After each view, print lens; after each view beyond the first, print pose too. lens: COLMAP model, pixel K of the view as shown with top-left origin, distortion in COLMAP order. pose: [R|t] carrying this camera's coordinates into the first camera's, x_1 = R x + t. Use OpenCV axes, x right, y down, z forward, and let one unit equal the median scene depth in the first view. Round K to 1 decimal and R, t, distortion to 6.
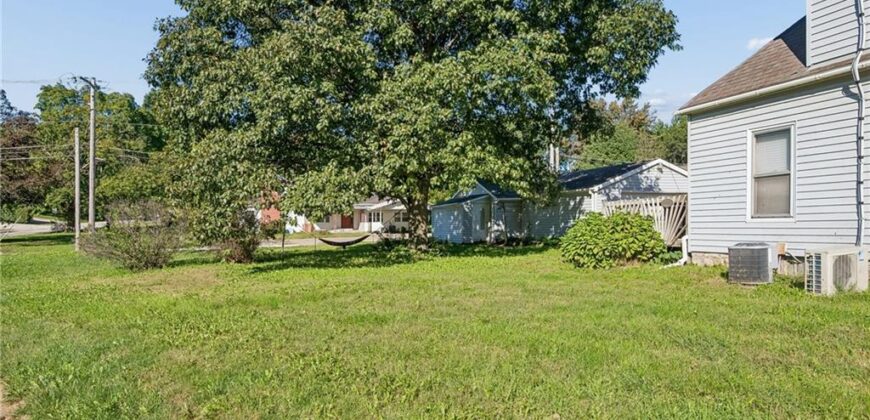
lens RADIAL K [[579.7, 0, 435.0], [0, 579.7, 210.0], [0, 0, 1]] dist [-0.000363, -0.000027]
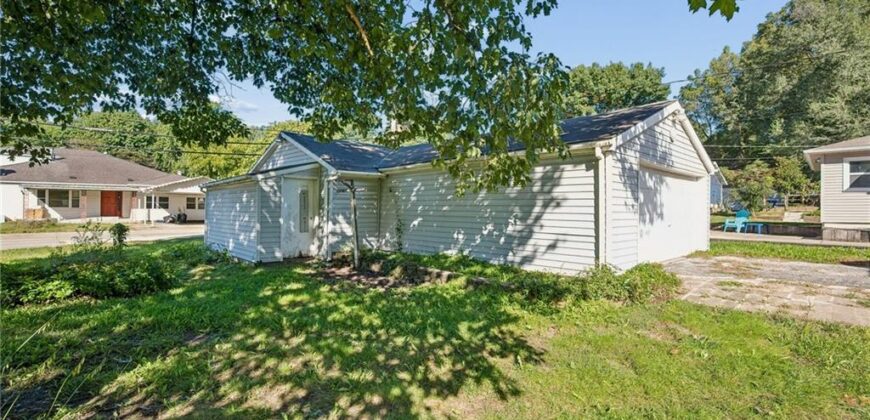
lens RADIAL K [[394.2, 0, 435.0], [0, 394.2, 210.0], [0, 0, 1]] dist [0.000278, 0.000063]
pose [[0.914817, 0.032282, 0.402576, 0.048878], [-0.037951, 0.999261, 0.006109, 0.008935], [-0.402082, -0.020866, 0.915366, 0.643575]]
